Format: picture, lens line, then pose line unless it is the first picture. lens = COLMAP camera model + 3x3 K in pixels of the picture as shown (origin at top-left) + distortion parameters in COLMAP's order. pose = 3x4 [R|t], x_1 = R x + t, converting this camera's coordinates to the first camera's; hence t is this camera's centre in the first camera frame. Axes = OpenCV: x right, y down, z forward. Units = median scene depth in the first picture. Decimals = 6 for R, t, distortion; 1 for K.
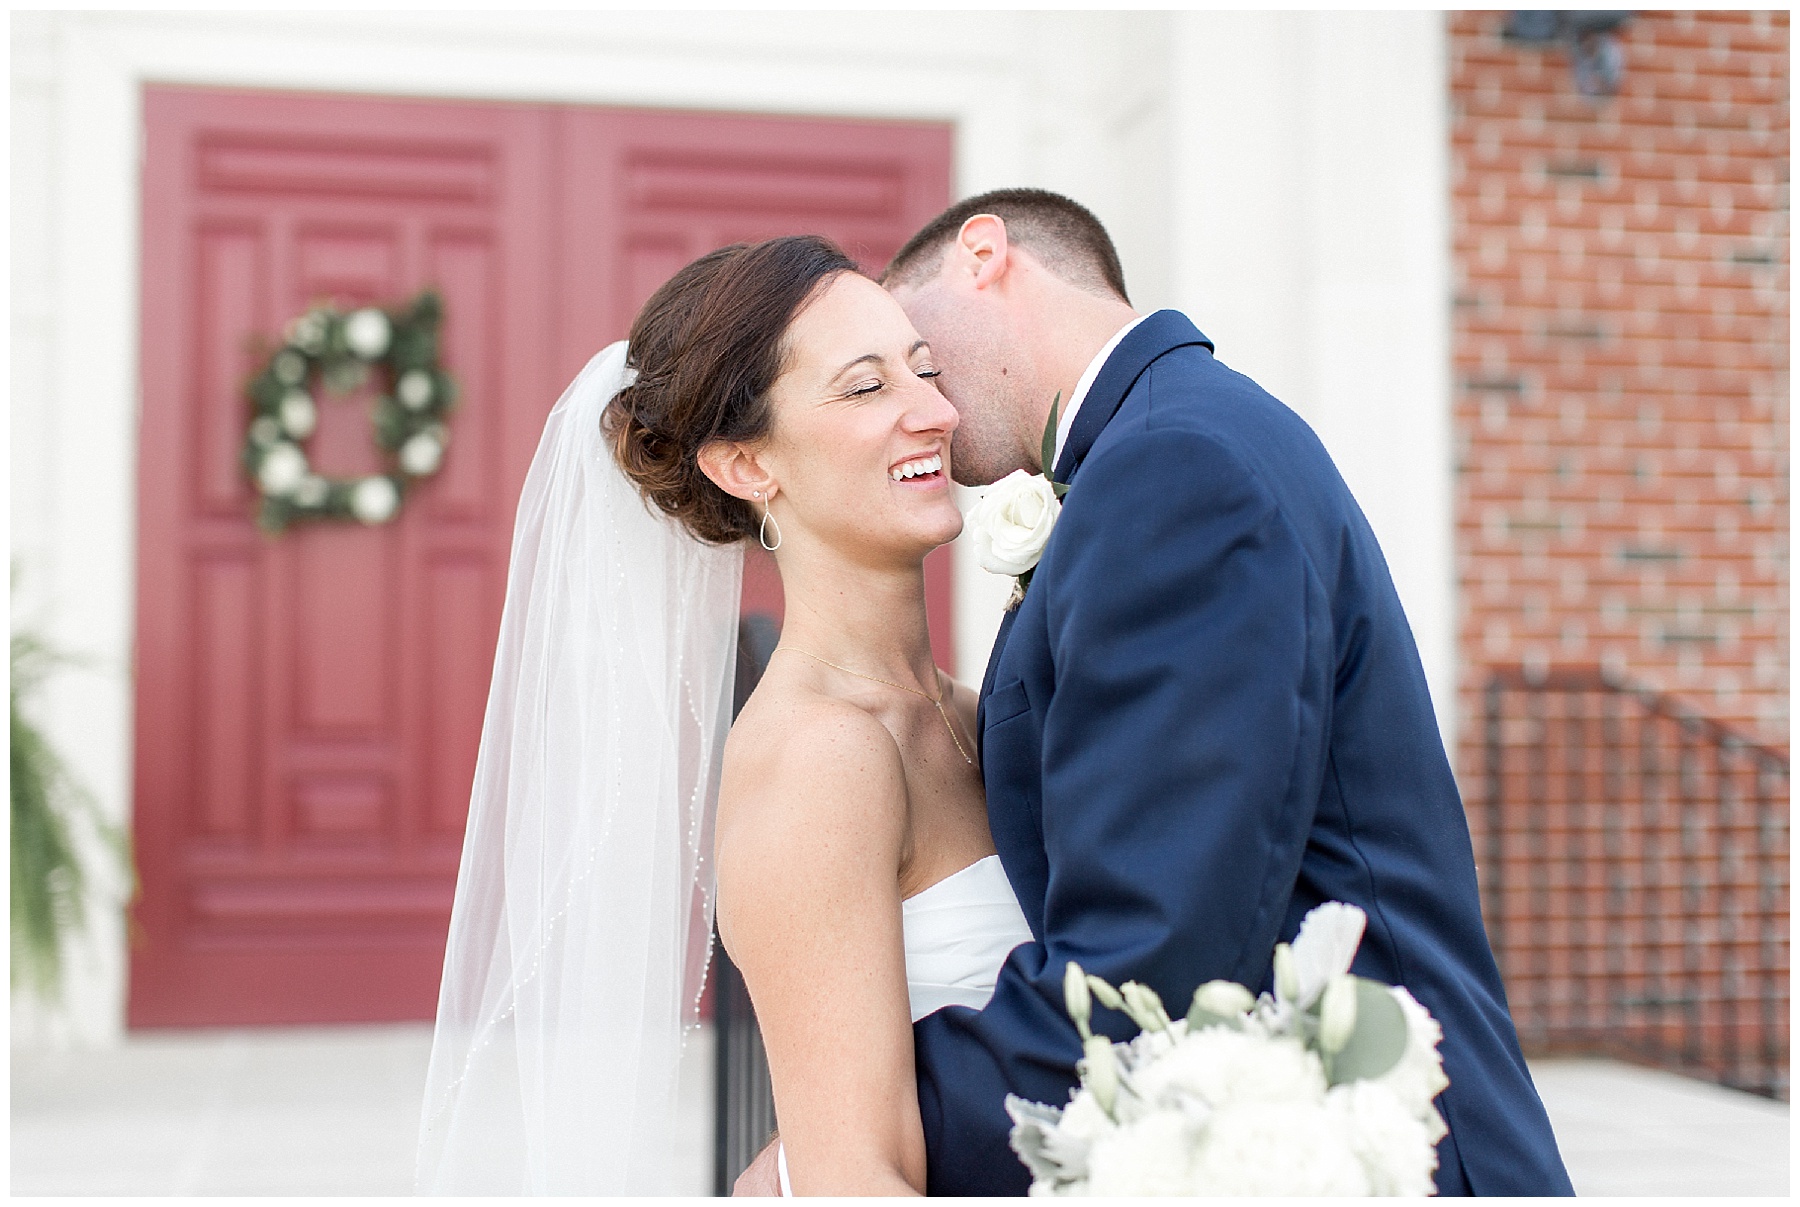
lens RADIAL K [[2589.7, 0, 882.7], [0, 2589.7, 603.5], [0, 0, 1]] dist [0.015038, 0.000000]
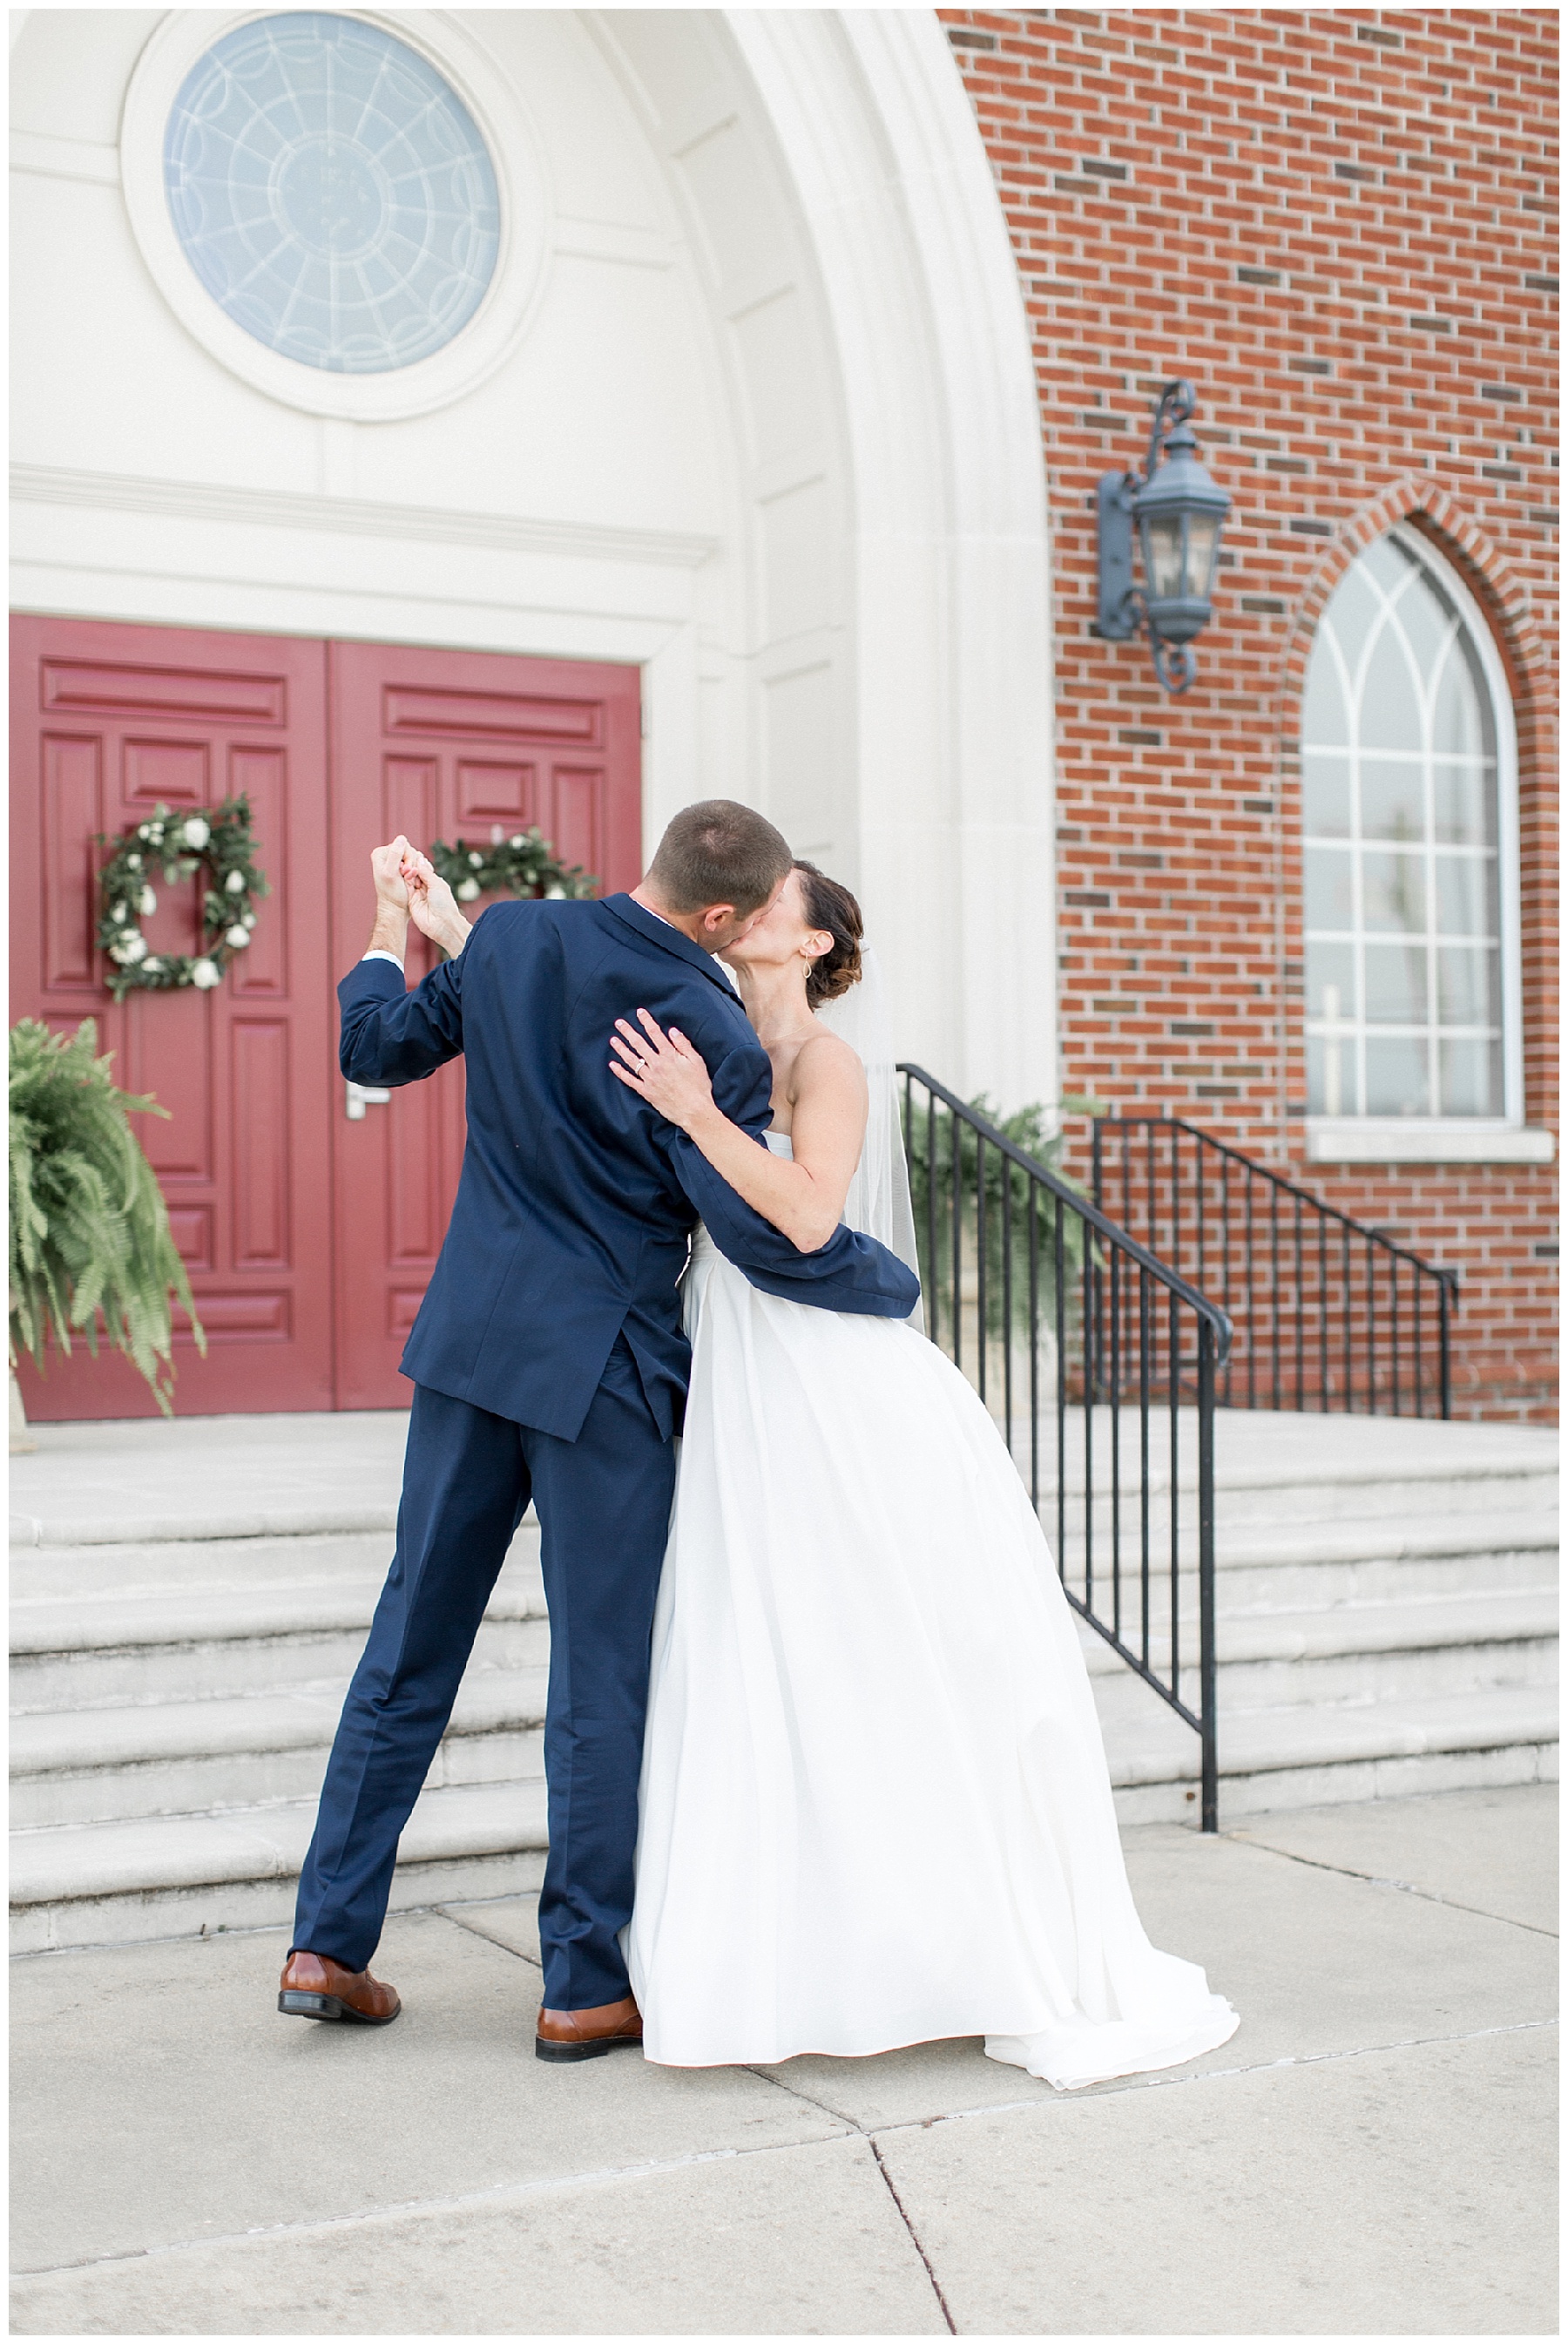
lens RADIAL K [[3371.9, 0, 781.9], [0, 3371.9, 1165.6], [0, 0, 1]] dist [0.015038, 0.000000]
pose [[0.951395, -0.003569, 0.307952, -0.432664], [-0.002667, 0.999800, 0.019826, 0.017374], [-0.307961, -0.019684, 0.951195, -0.574680]]
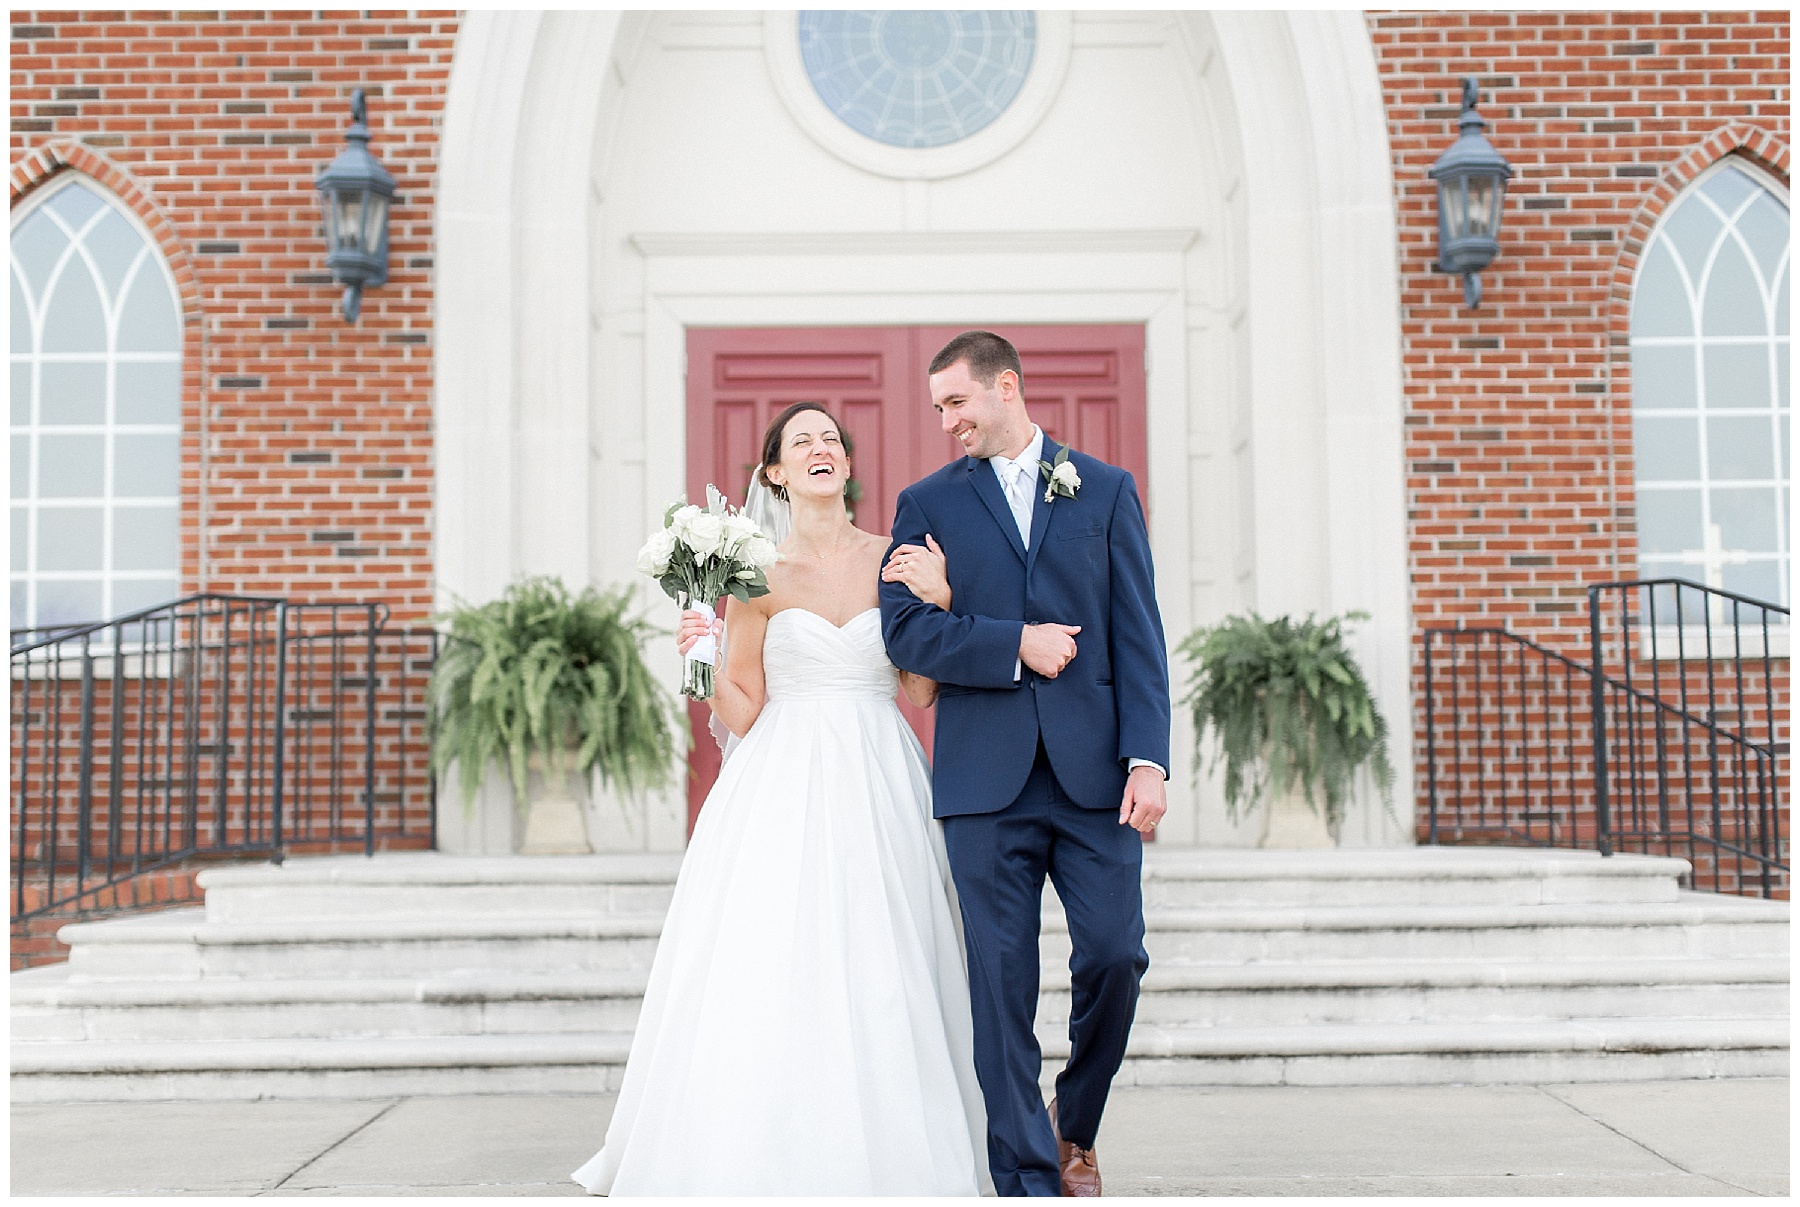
lens RADIAL K [[2589.7, 0, 911.3], [0, 2589.7, 585.3], [0, 0, 1]] dist [0.015038, 0.000000]
pose [[0.983154, -0.027563, -0.180690, 0.200659], [0.019950, 0.998840, -0.043814, 0.065512], [0.181688, 0.039471, 0.982564, -0.781328]]
